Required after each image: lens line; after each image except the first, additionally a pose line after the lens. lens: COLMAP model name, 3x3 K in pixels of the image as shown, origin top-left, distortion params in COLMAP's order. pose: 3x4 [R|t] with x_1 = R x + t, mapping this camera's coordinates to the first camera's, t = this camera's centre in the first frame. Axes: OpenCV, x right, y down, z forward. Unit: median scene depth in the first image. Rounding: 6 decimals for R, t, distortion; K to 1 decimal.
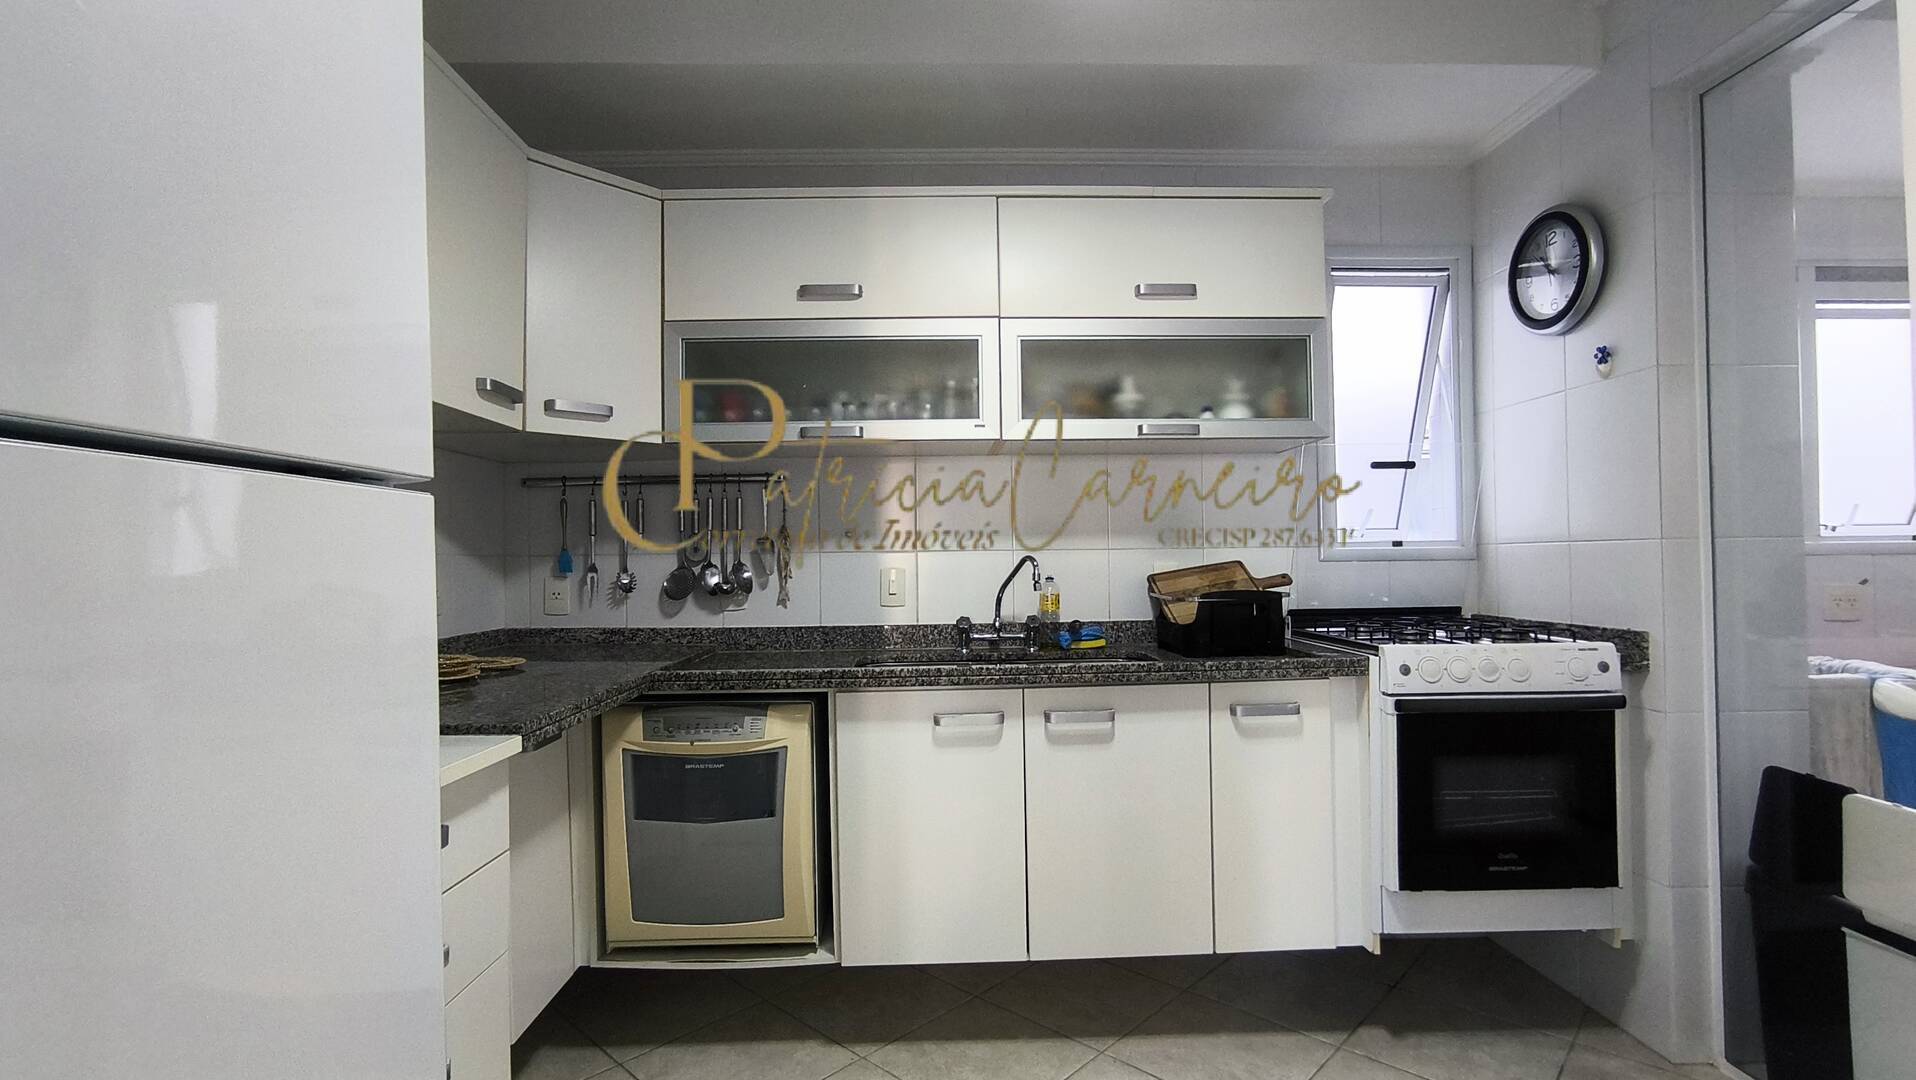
lens RADIAL K [[876.3, 0, 963.6], [0, 876.3, 547.9], [0, 0, 1]] dist [-0.001838, 0.000878]
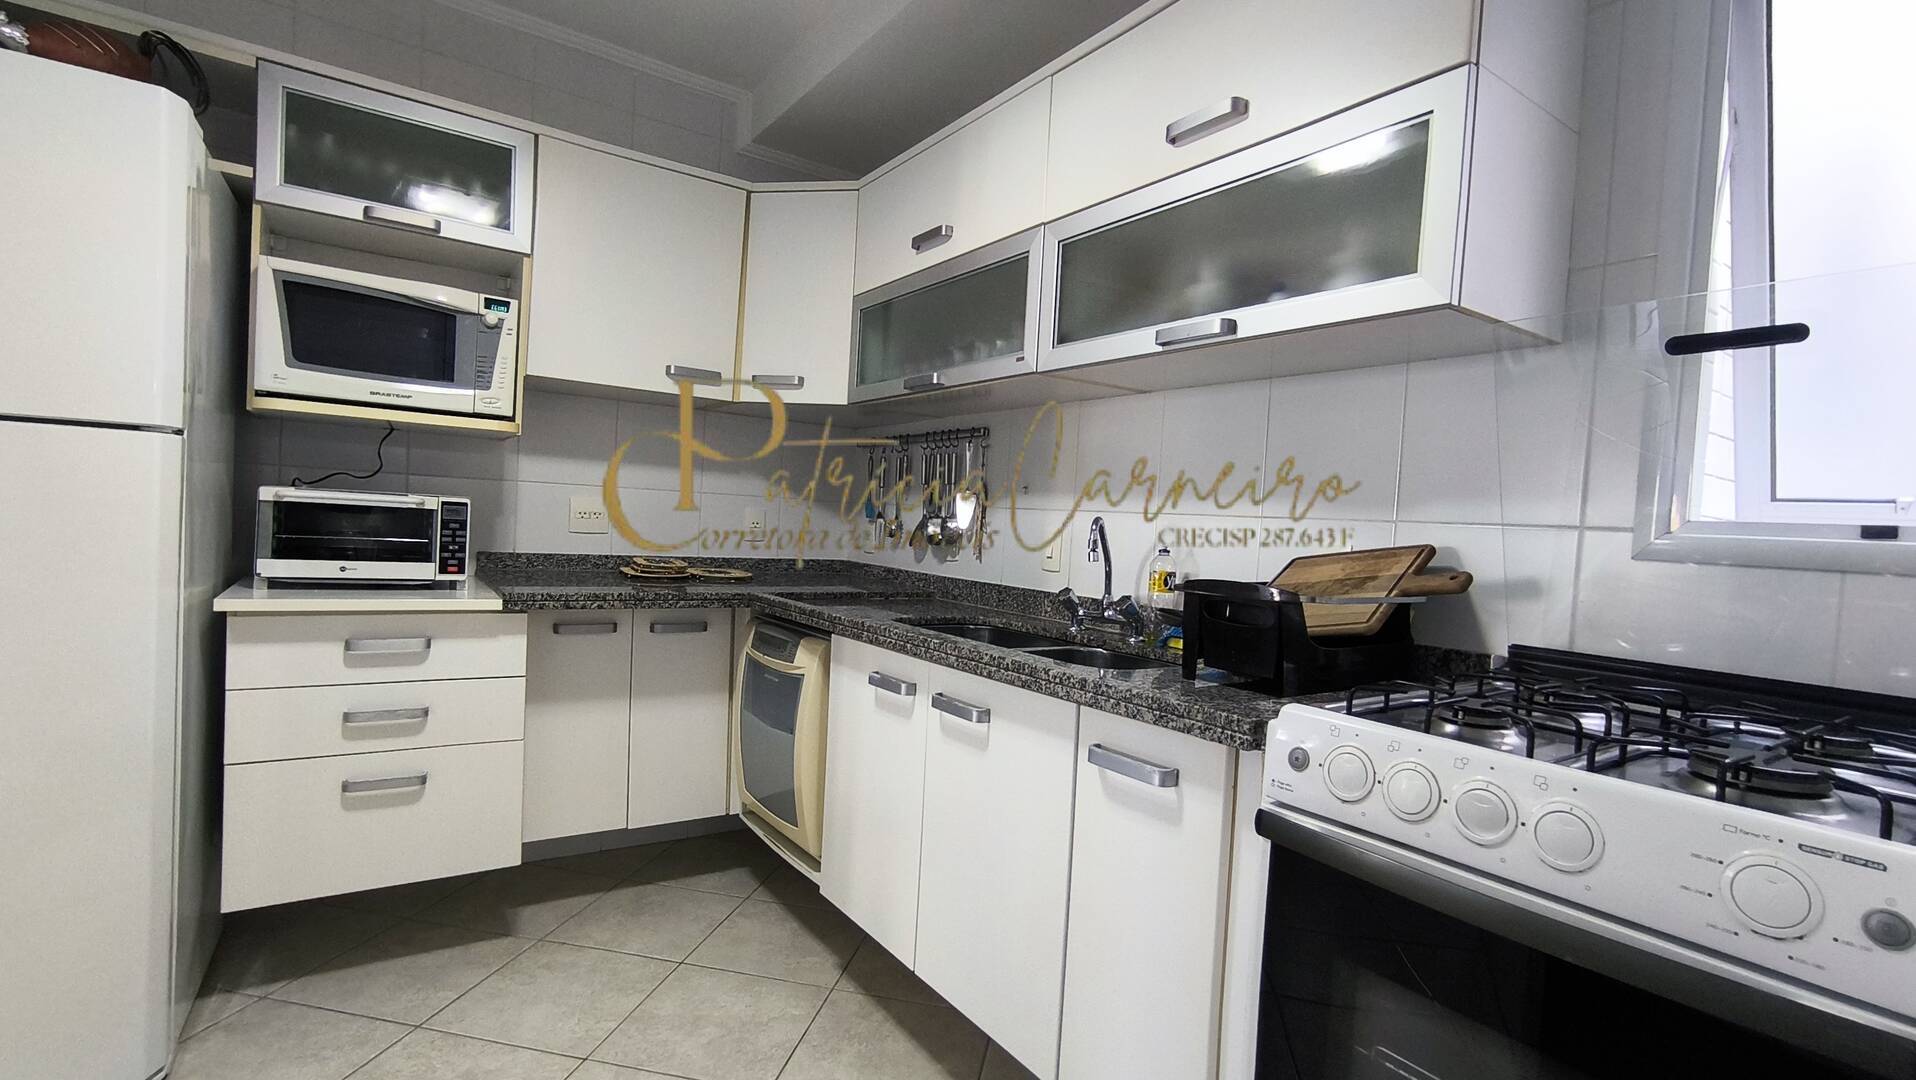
lens RADIAL K [[876.3, 0, 963.6], [0, 876.3, 547.9], [0, 0, 1]] dist [-0.001838, 0.000878]
pose [[0.541120, 0.068172, -0.838178, 0.716509], [-0.050715, 0.997540, 0.048392, 0.004776], [0.839415, 0.016322, 0.543246, 0.501541]]
